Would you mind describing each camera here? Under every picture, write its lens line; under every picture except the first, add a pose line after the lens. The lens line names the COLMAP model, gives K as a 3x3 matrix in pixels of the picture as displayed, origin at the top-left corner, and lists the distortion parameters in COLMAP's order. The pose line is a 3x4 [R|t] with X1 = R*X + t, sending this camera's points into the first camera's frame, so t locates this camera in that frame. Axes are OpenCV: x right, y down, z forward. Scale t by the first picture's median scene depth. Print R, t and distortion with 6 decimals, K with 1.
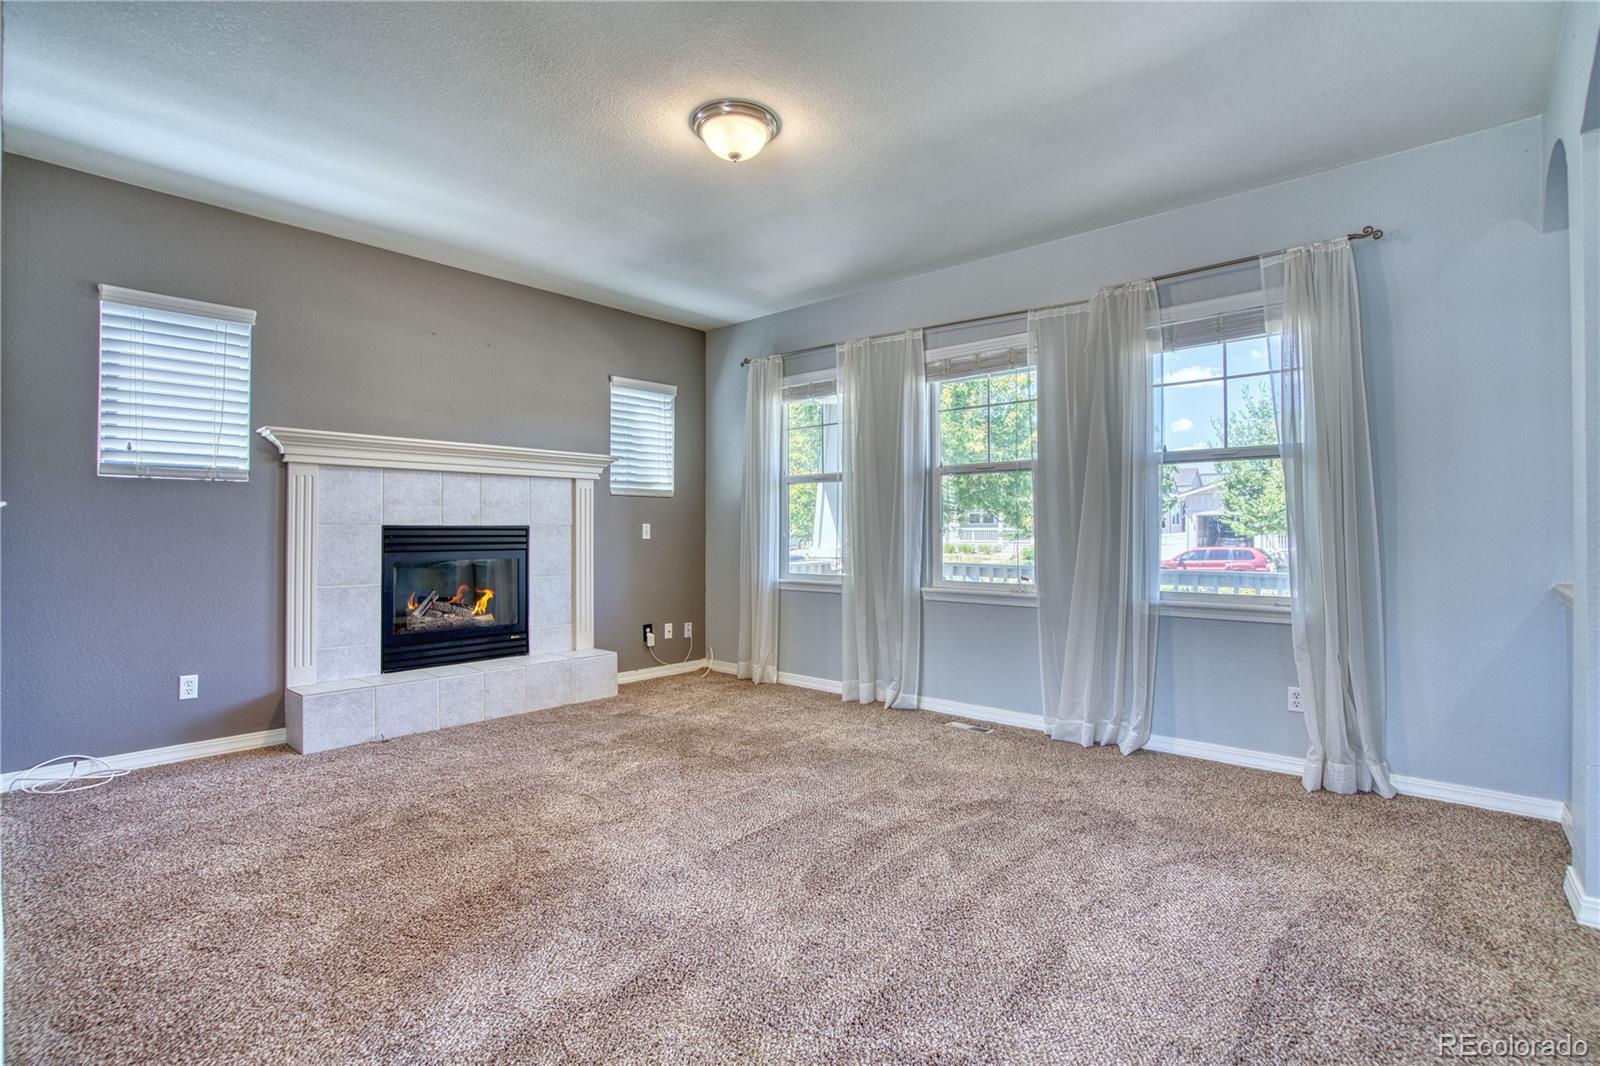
lens RADIAL K [[752.2, 0, 799.7], [0, 752.2, 525.2], [0, 0, 1]] dist [-0.033031, 0.012866]
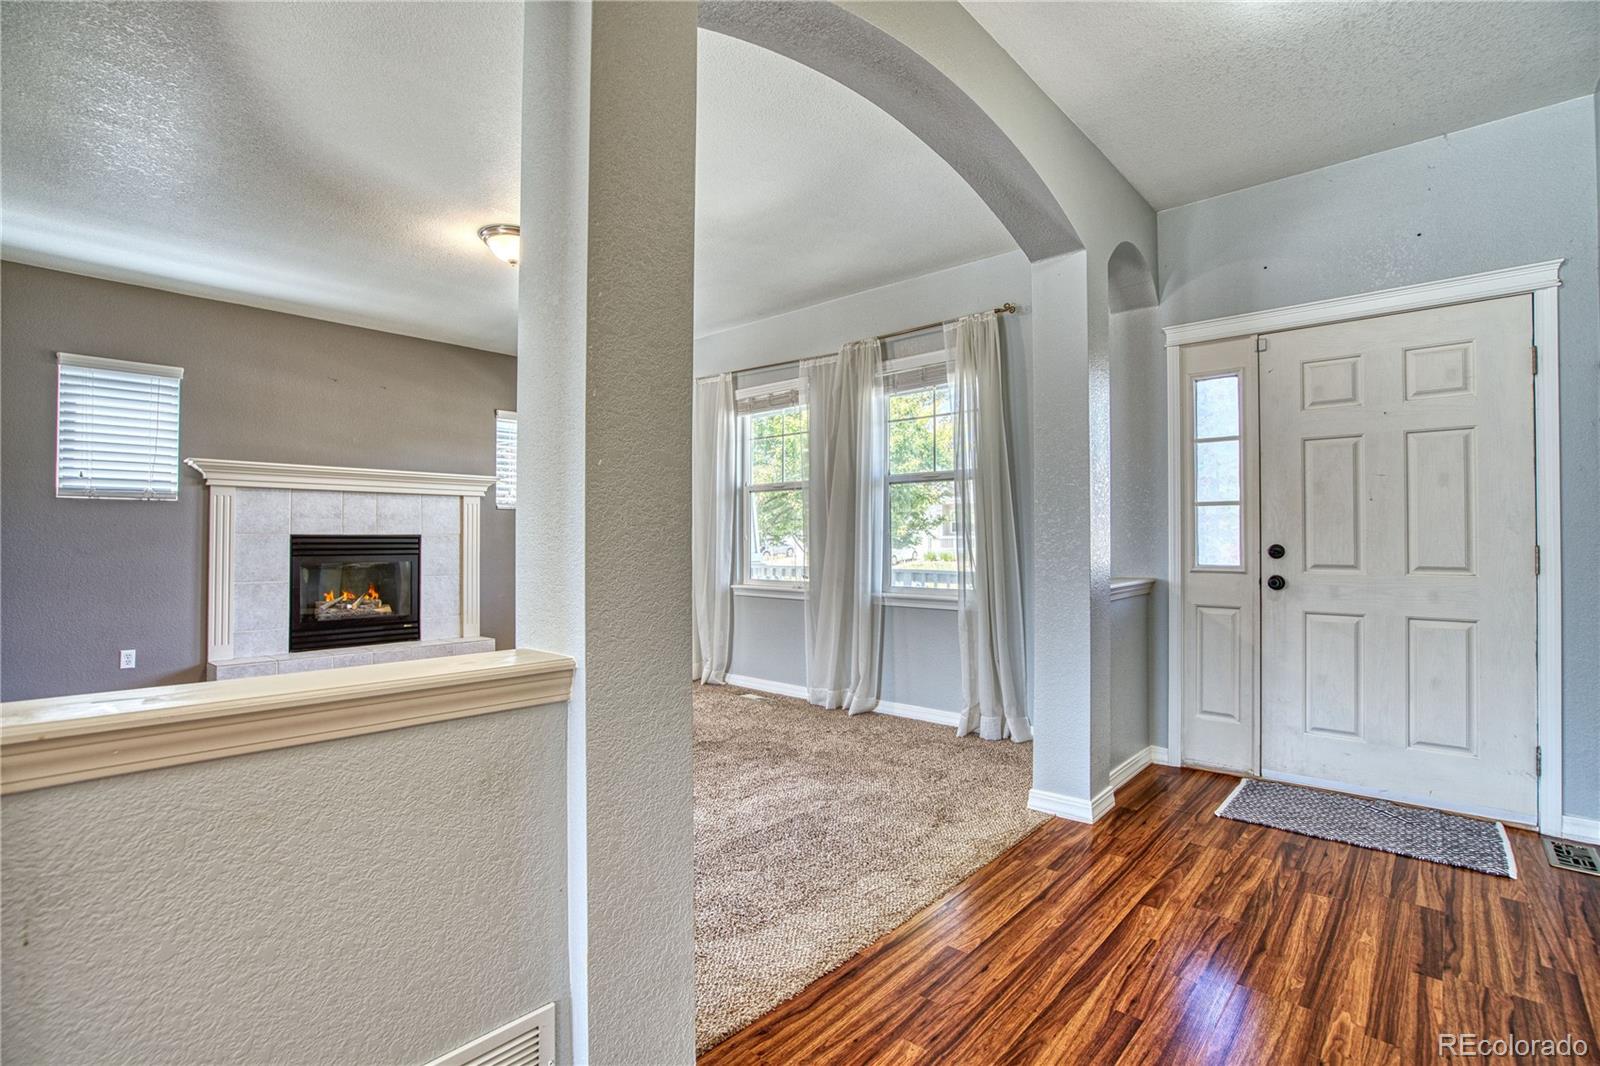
lens RADIAL K [[752.2, 0, 799.2], [0, 752.2, 530.1], [0, 0, 1]] dist [-0.033031, 0.012866]
pose [[0.999883, -0.001793, -0.015163, 0.324082], [0.001706, 0.999982, -0.005756, 0.001425], [0.015173, 0.005729, 0.999868, -0.243137]]
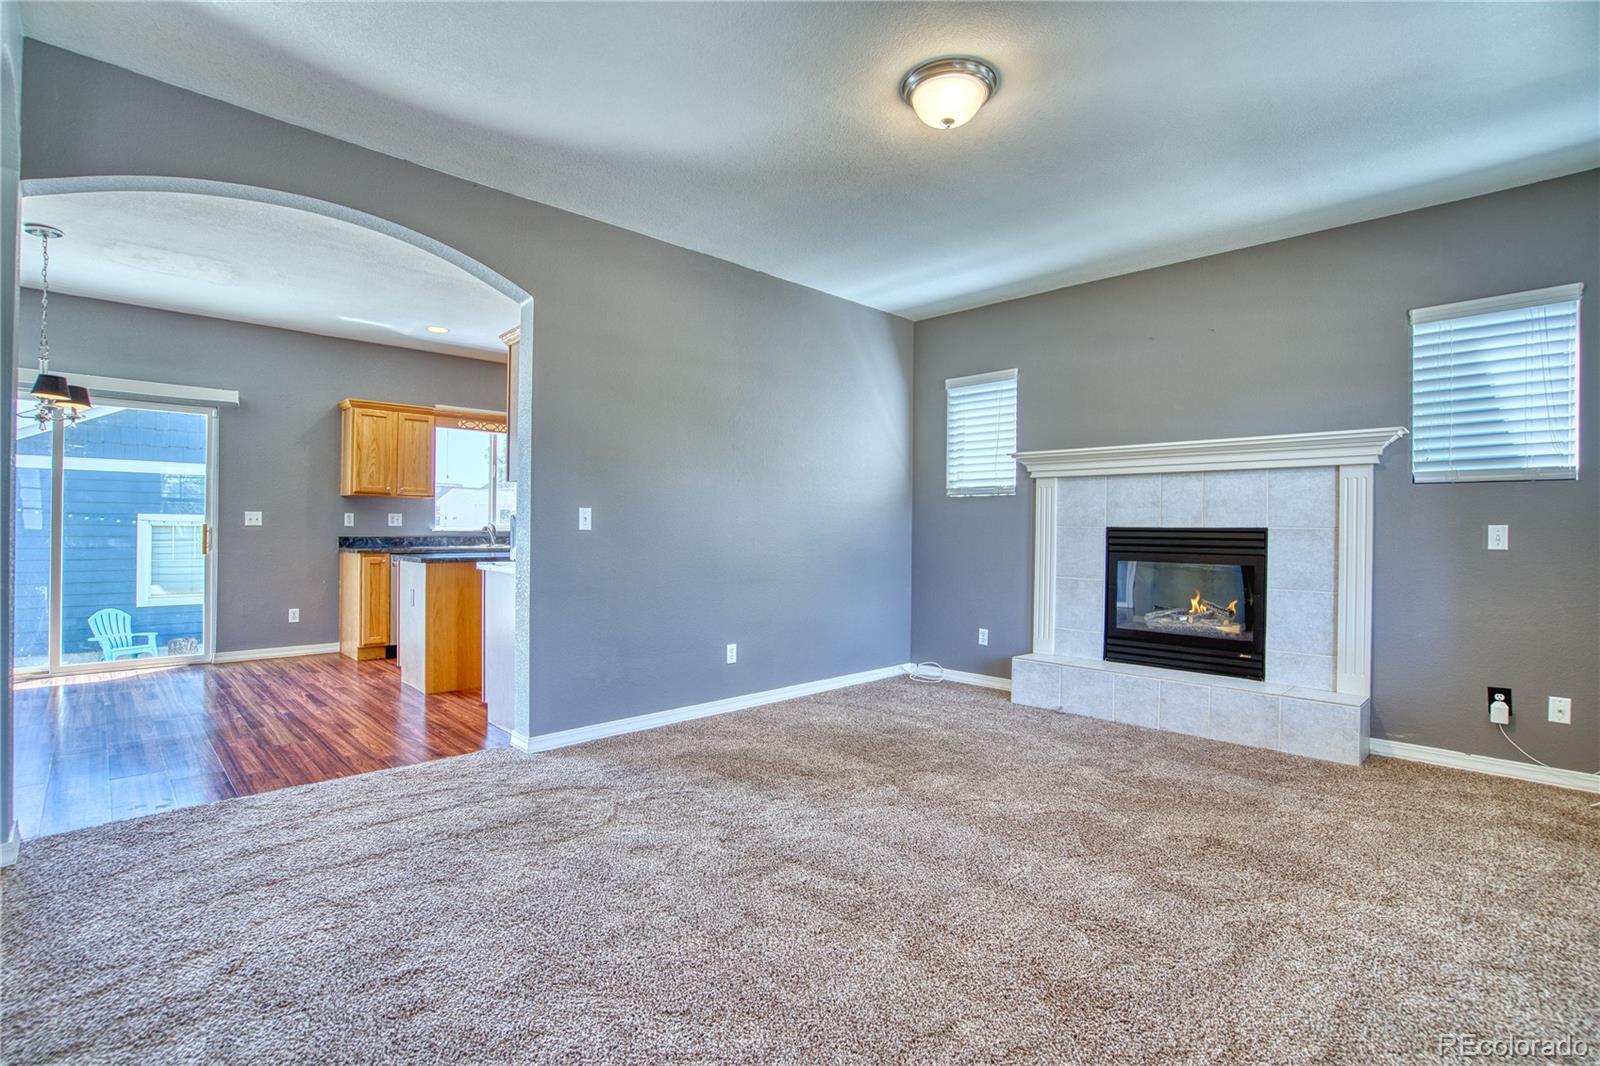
lens RADIAL K [[752.2, 0, 792.9], [0, 752.2, 528.8], [0, 0, 1]] dist [-0.033031, 0.012866]
pose [[-0.057747, 0.001425, -0.998330, 0.596906], [-0.002834, 0.999995, 0.001592, 0.002333], [0.998327, 0.002921, -0.057743, 0.616804]]
